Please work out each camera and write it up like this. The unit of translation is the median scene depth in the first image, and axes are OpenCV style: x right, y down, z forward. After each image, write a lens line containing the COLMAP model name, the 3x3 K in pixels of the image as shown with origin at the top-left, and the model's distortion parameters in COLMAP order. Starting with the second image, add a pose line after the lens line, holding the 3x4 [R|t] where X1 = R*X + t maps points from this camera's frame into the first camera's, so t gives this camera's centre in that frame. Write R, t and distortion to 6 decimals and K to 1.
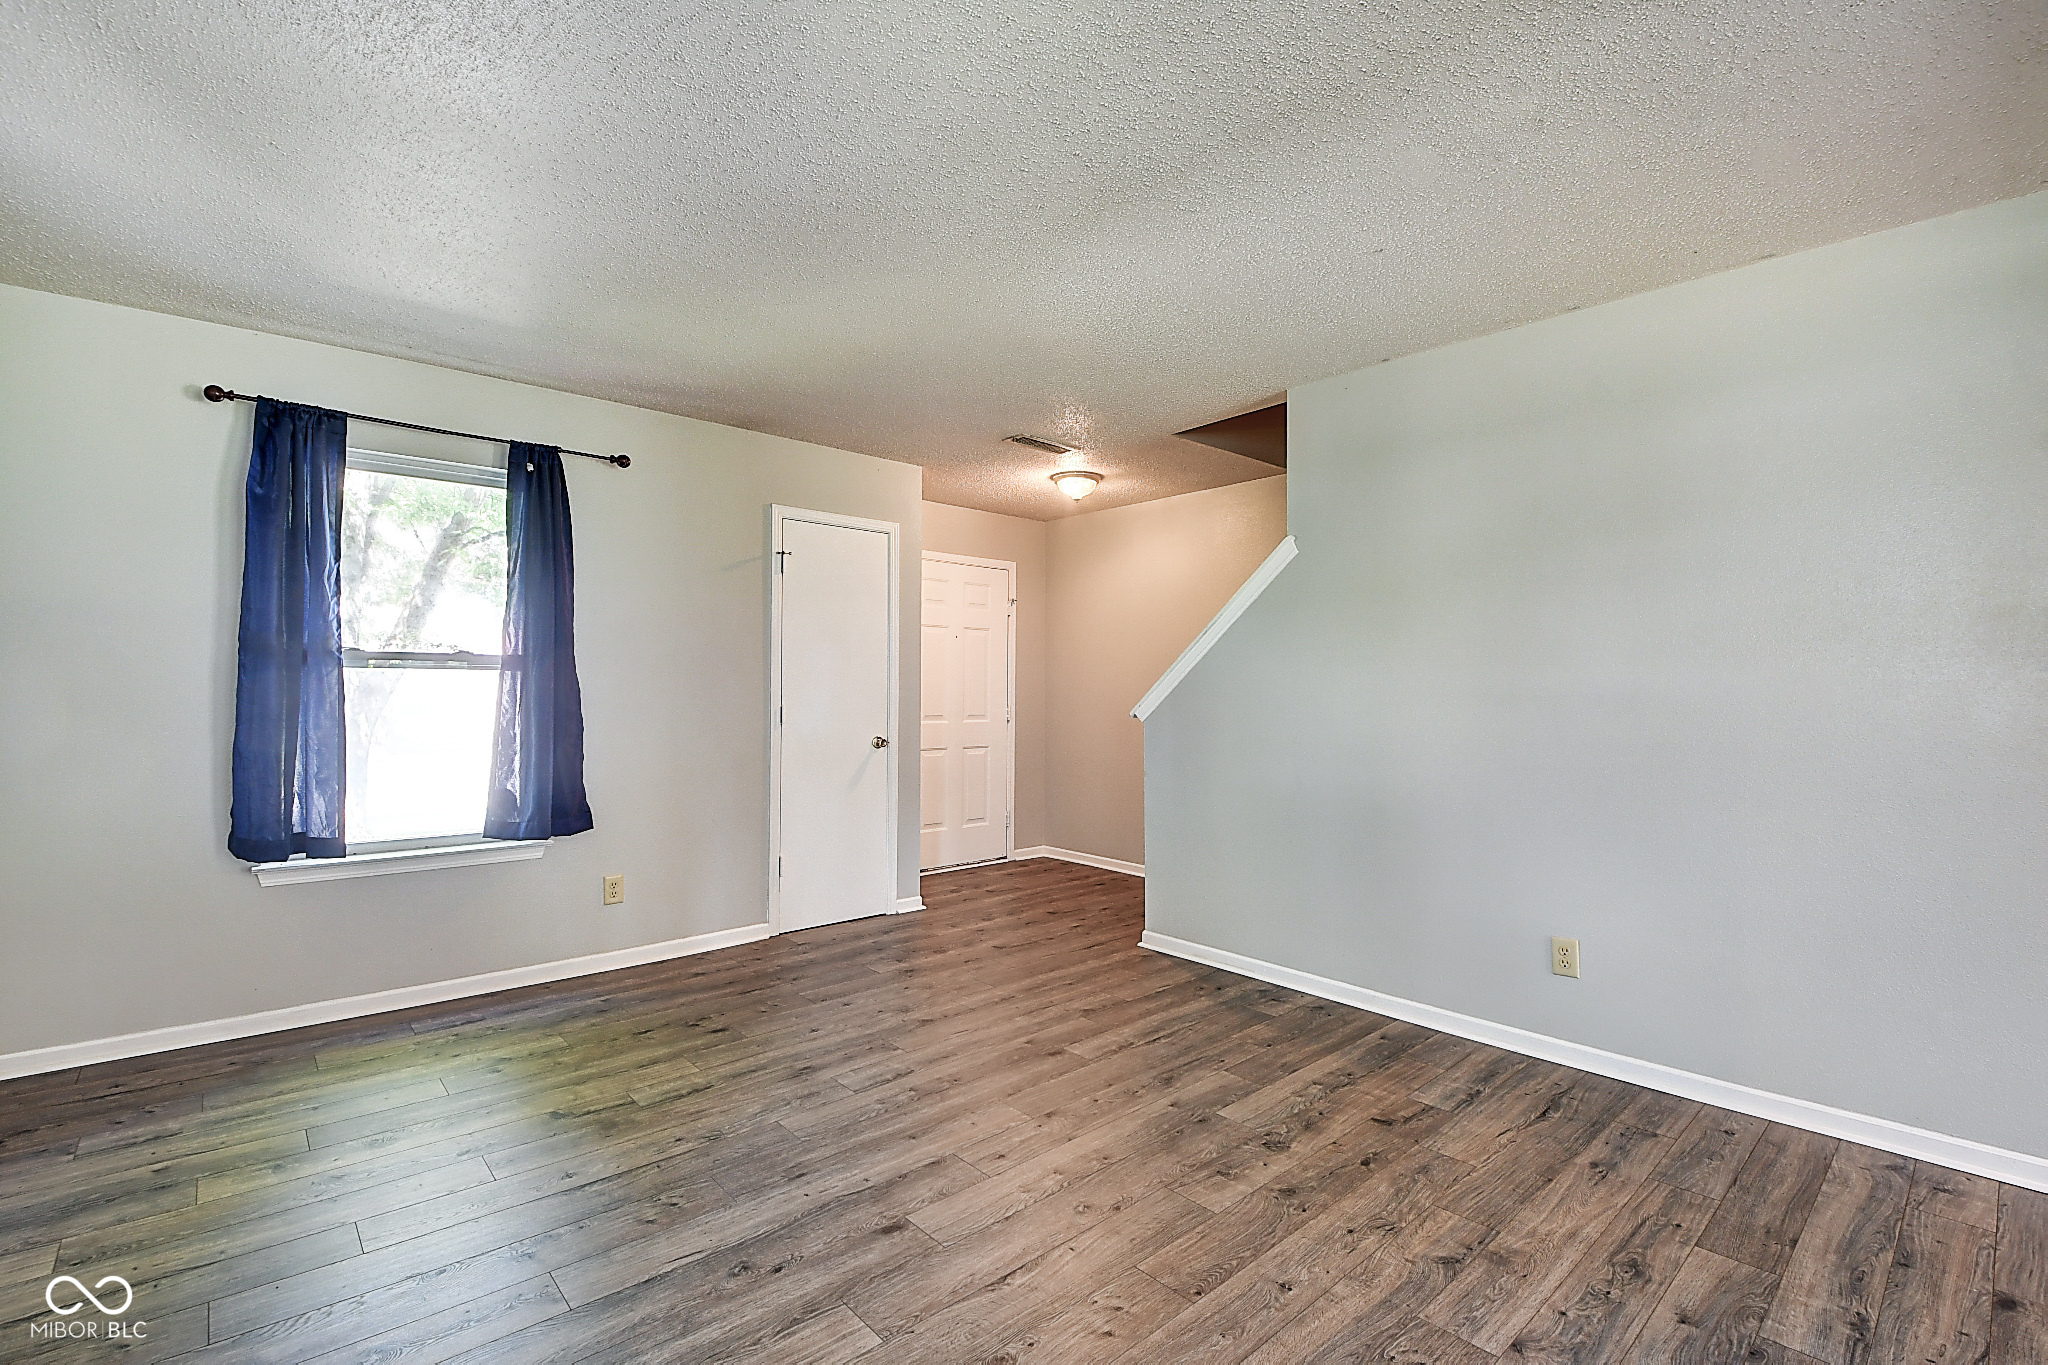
lens RADIAL K [[904.6, 0, 1028.4], [0, 904.6, 688.6], [0, 0, 1]] dist [0.022363, -0.027329]
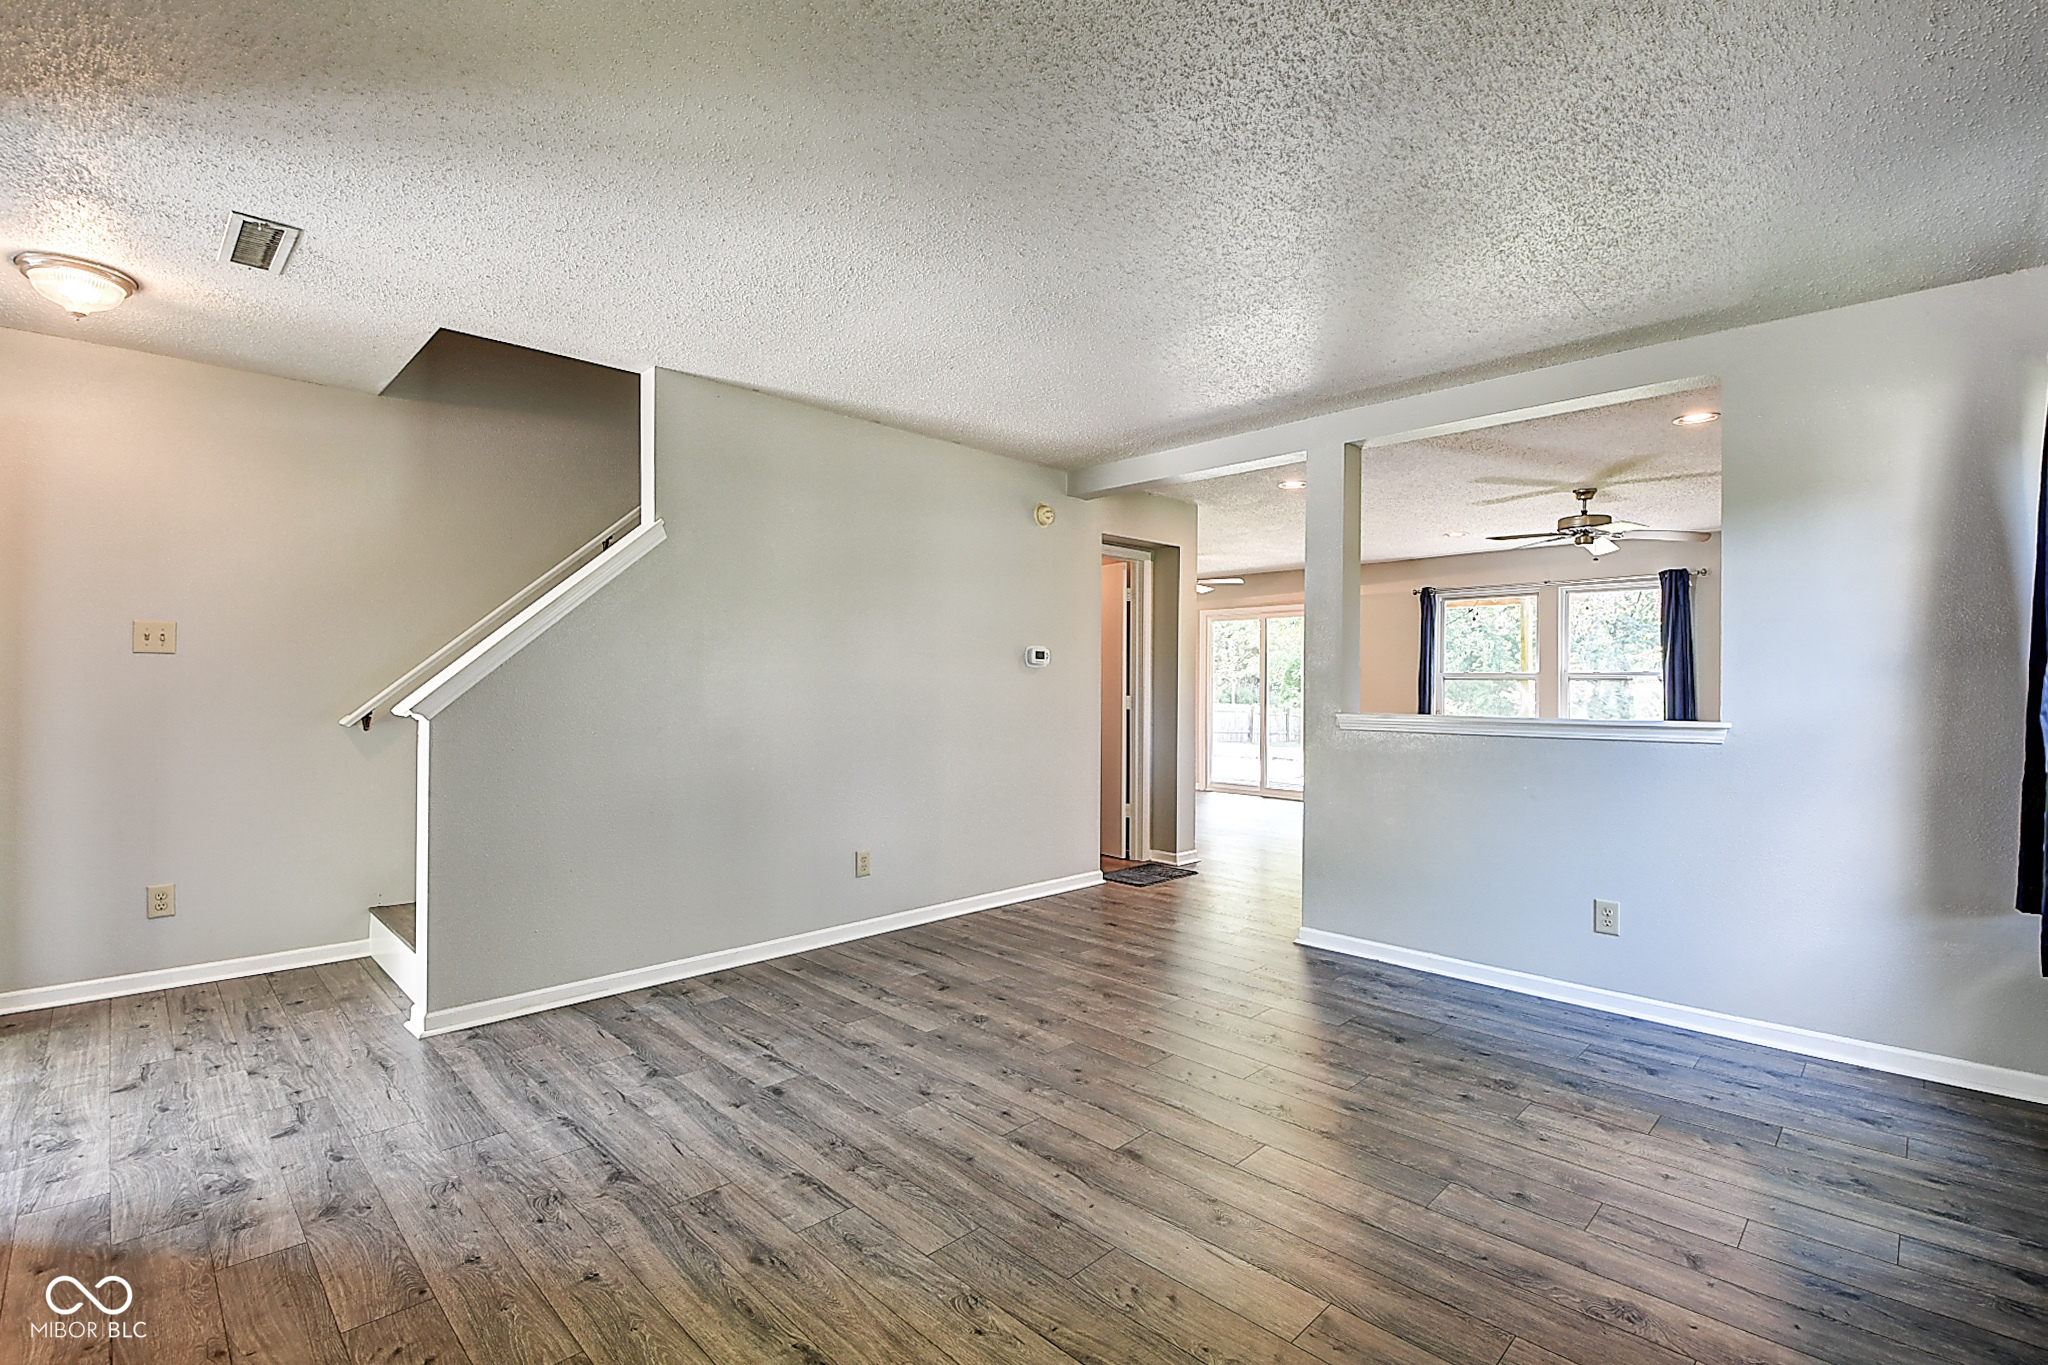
lens RADIAL K [[904.6, 0, 1028.4], [0, 904.6, 688.6], [0, 0, 1]] dist [0.022363, -0.027329]
pose [[-0.047016, -0.009522, 0.998849, -0.904228], [-0.010326, 0.999906, 0.009046, 0.000067], [-0.998841, -0.009889, -0.047110, 0.842369]]
